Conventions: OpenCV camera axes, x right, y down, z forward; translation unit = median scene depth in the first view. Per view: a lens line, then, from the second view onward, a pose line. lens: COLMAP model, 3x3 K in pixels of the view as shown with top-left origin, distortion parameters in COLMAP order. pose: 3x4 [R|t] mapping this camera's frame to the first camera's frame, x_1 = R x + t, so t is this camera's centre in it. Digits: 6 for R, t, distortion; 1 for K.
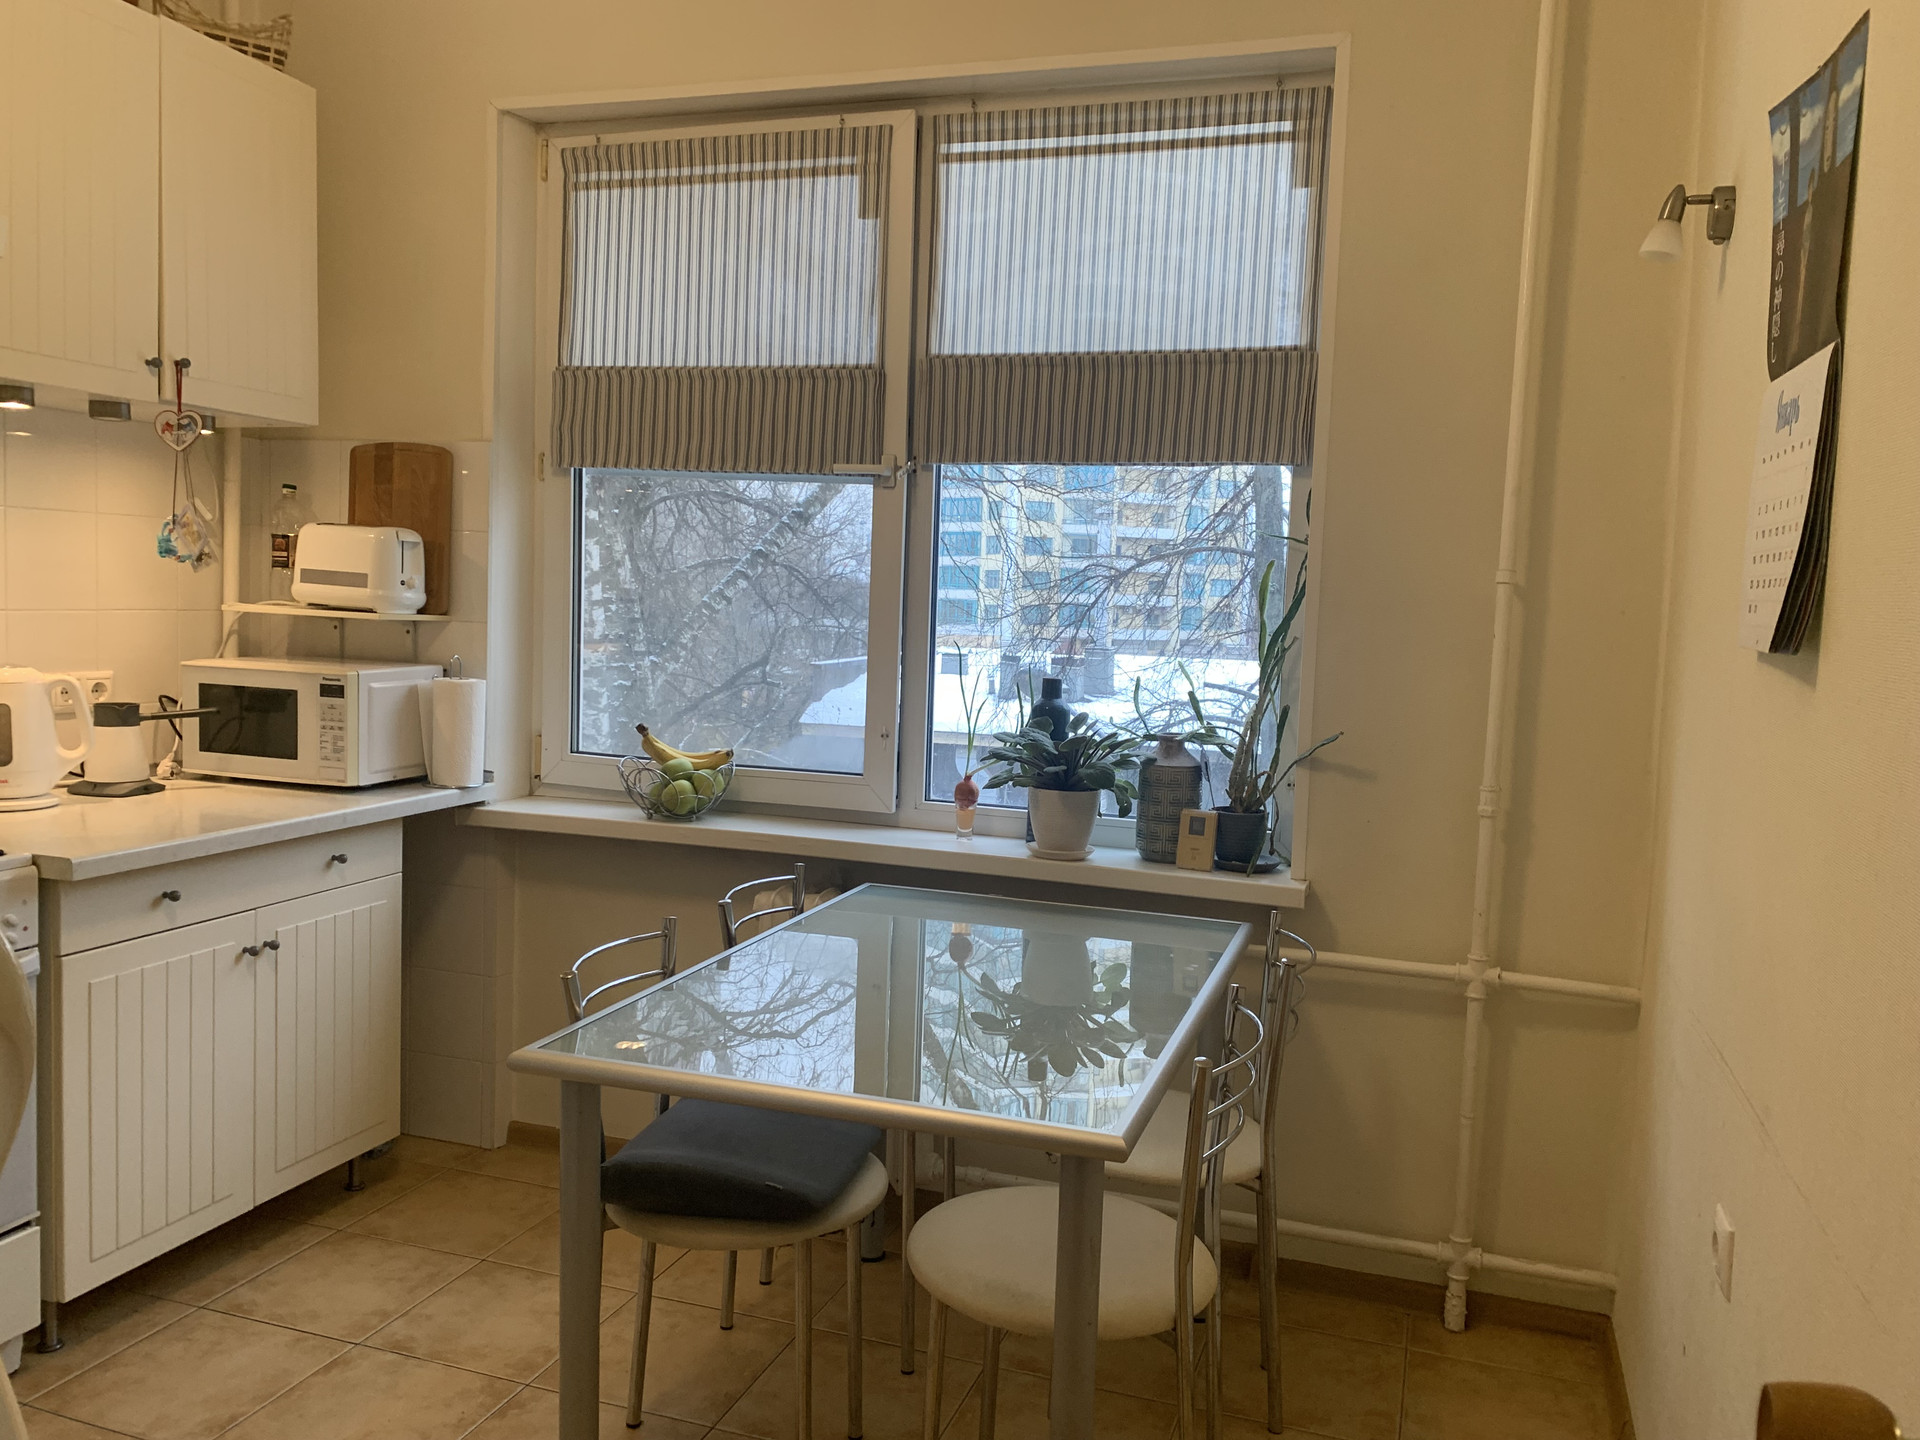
lens RADIAL K [[1461.8, 0, 968.5], [0, 1461.8, 714.9], [0, 0, 1]] dist [0.088230, -0.105565]
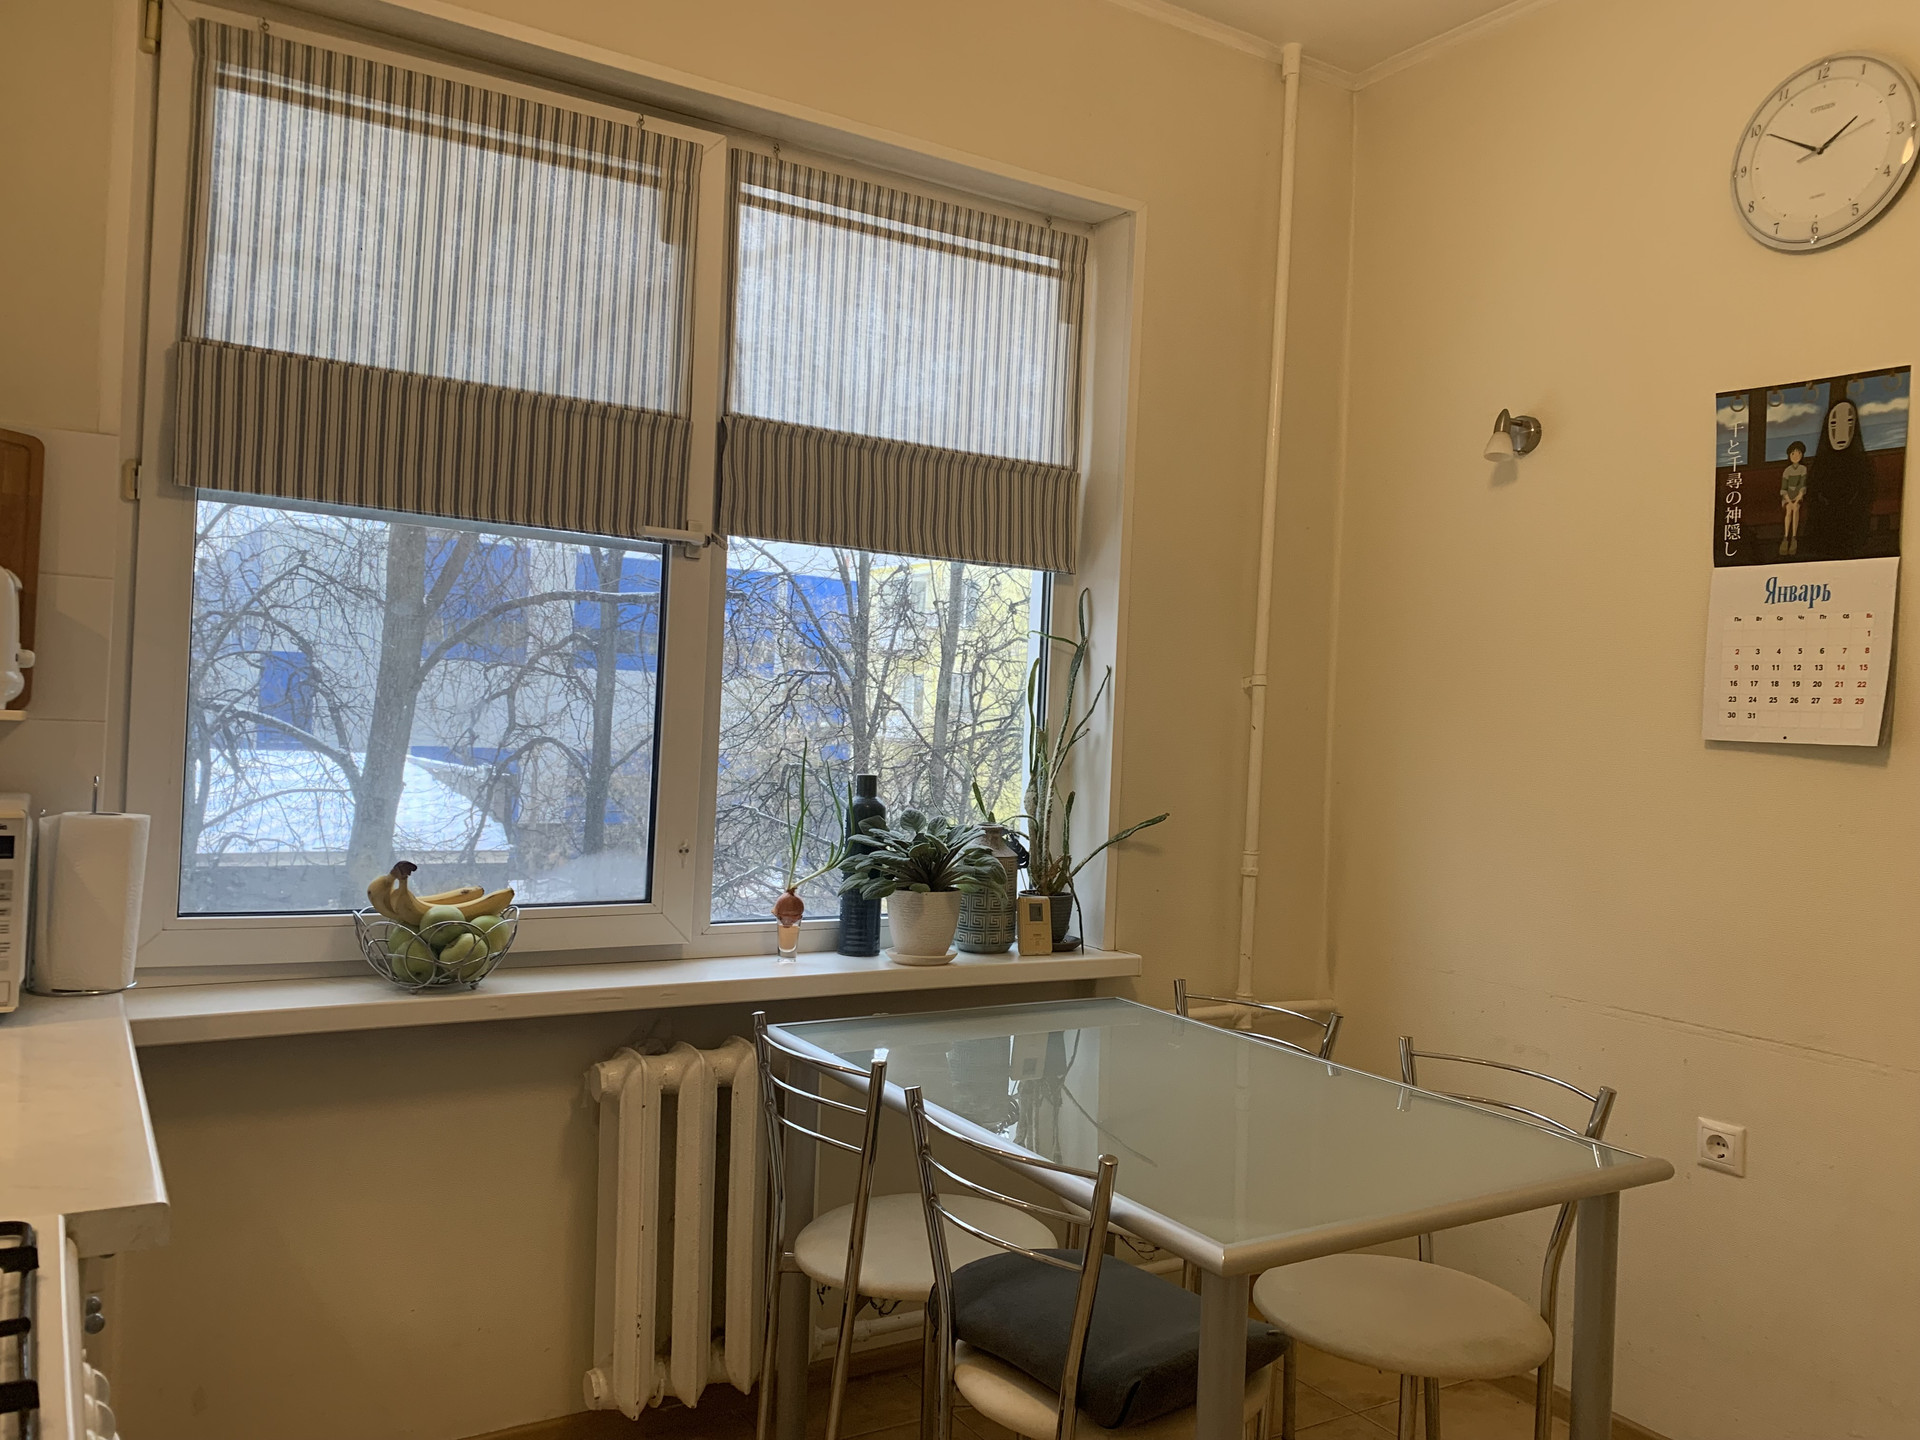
lens RADIAL K [[1461.8, 0, 975.3], [0, 1461.8, 716.0], [0, 0, 1]] dist [0.088230, -0.105565]
pose [[0.651381, -0.009295, 0.758694, -0.613002], [0.039394, 0.998991, -0.021584, -0.039341], [-0.757728, 0.043947, 0.651089, 0.328370]]
